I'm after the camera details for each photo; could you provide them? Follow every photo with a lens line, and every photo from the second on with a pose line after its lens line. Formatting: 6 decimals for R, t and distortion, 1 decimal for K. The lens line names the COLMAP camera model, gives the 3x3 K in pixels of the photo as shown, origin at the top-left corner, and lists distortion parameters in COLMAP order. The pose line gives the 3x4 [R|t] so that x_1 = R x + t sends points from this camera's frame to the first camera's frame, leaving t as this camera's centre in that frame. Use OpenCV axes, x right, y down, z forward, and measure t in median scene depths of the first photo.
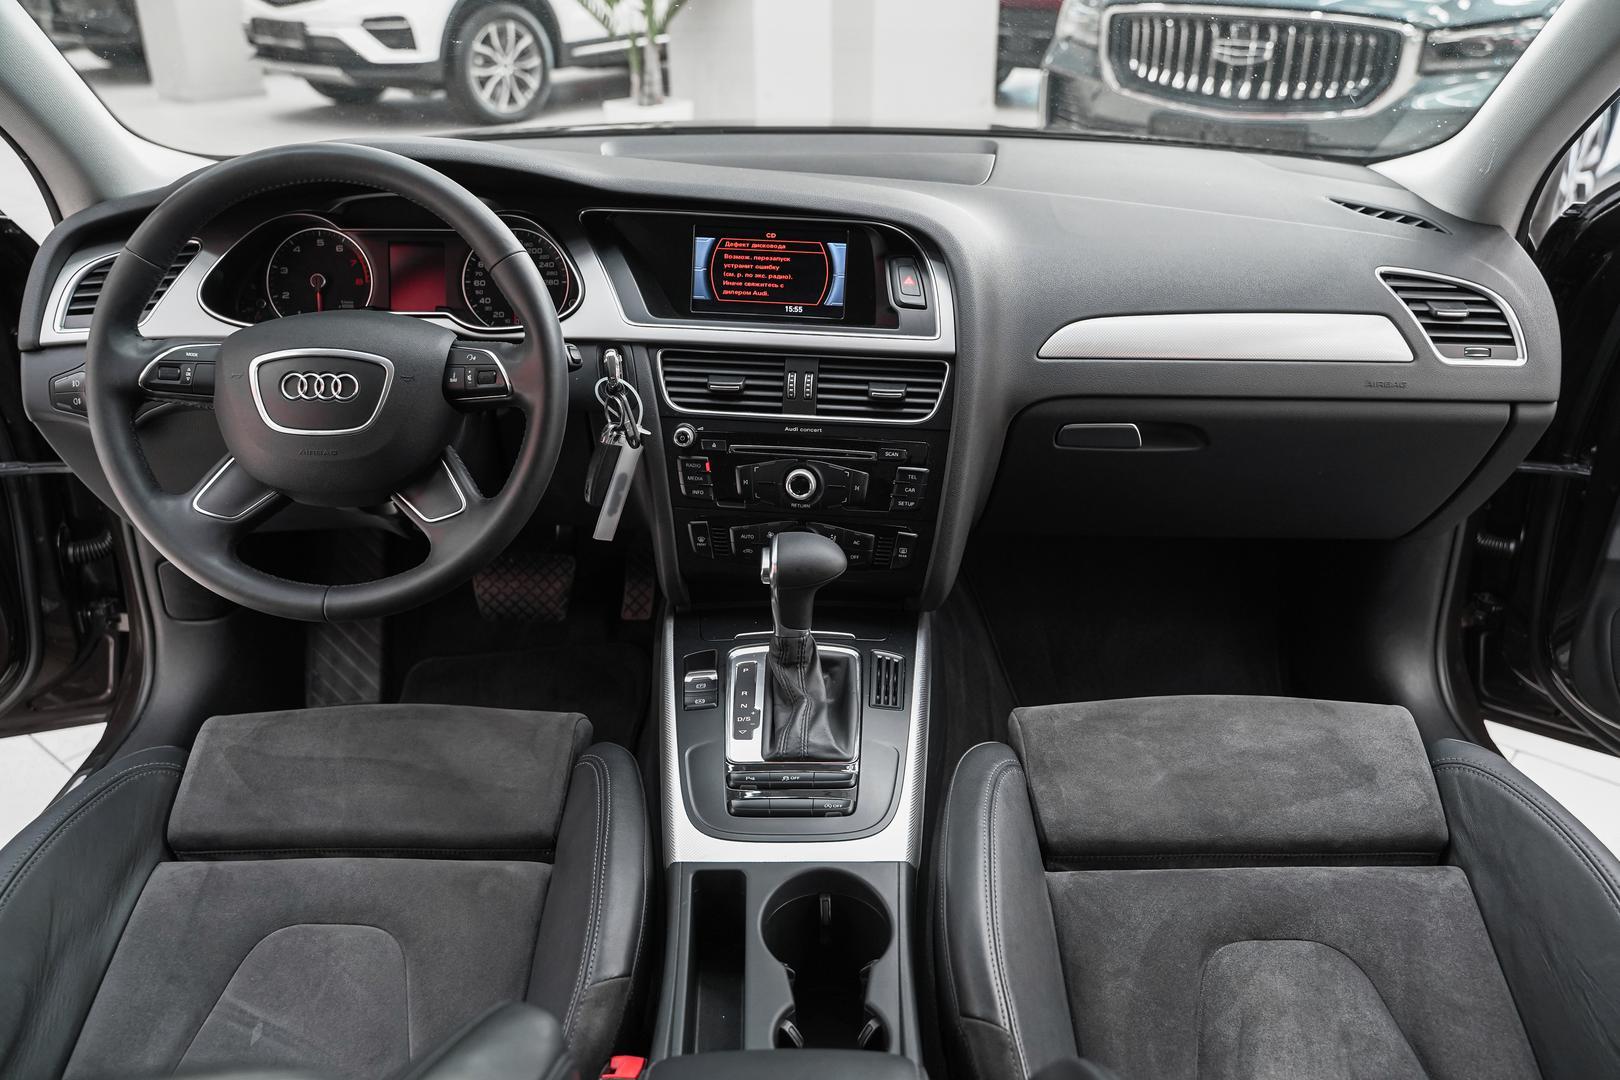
lens RADIAL K [[1301.7, 0, 813.1], [0, 1301.7, 533.6], [0, 0, 1]] dist [-0.015579, 0.008975]
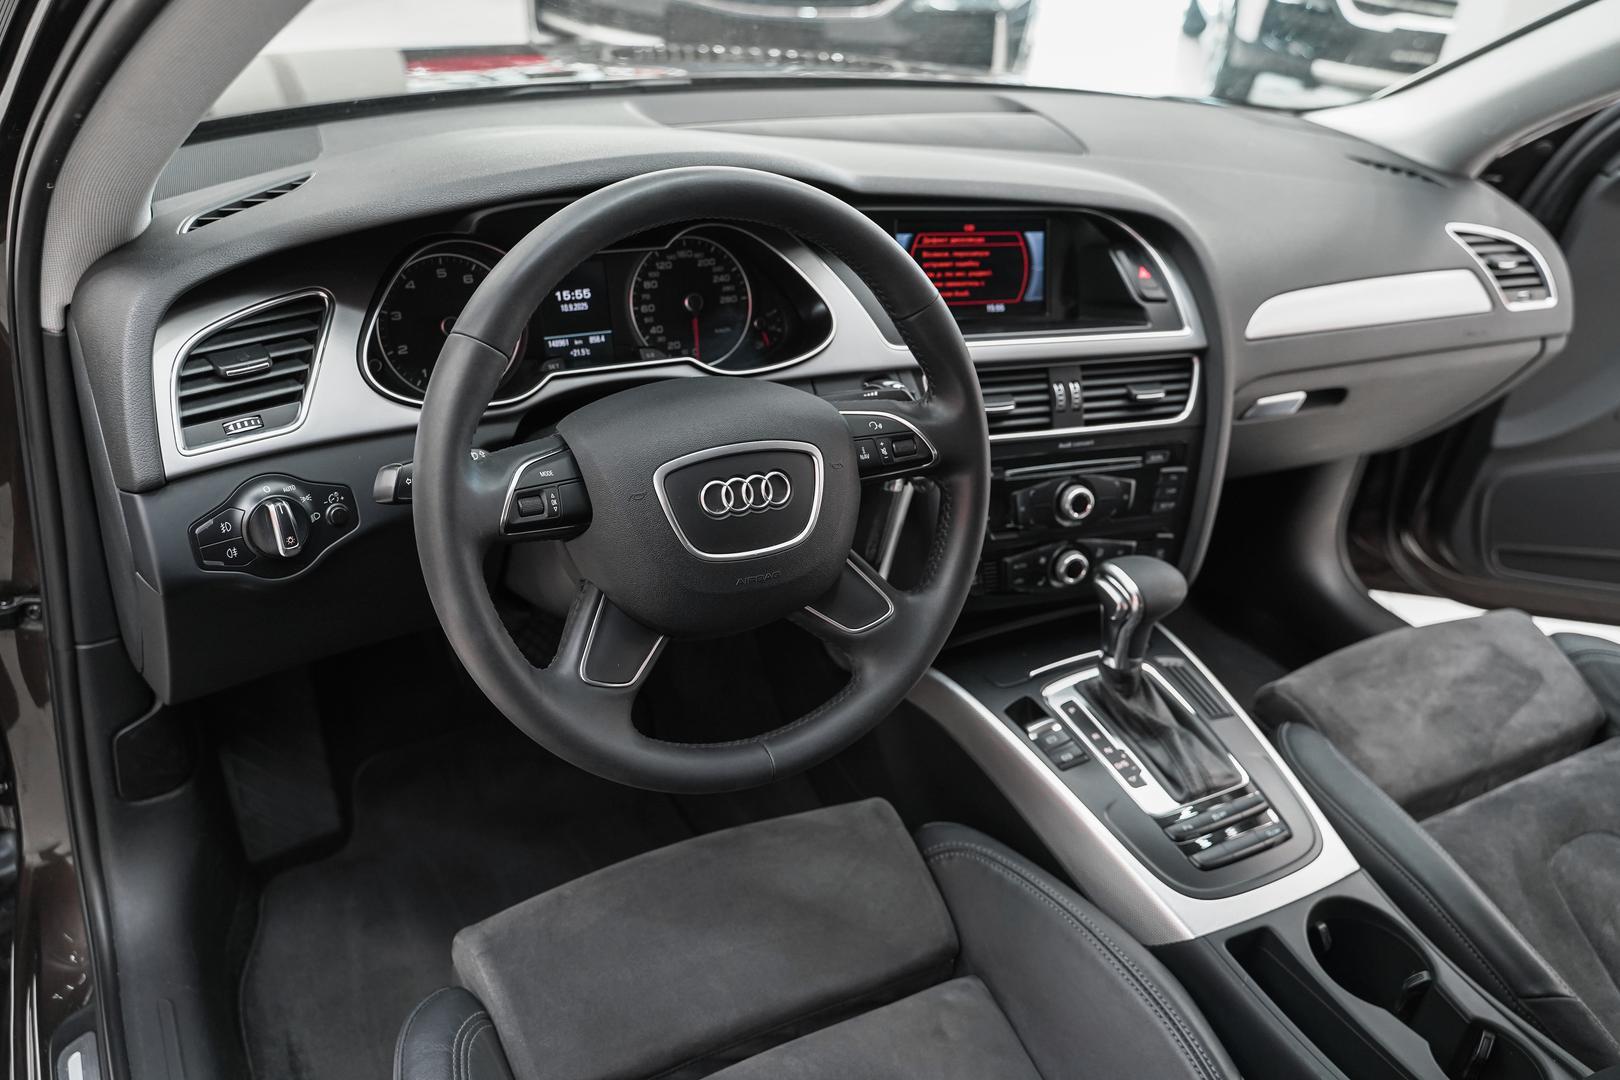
lens RADIAL K [[1301.7, 0, 807.8], [0, 1301.7, 546.8], [0, 0, 1]] dist [-0.015579, 0.008975]
pose [[0.875441, -0.174216, 0.450834, -0.602045], [0.129499, 0.983220, 0.128483, -0.151054], [-0.465653, -0.054097, 0.883312, 0.265608]]
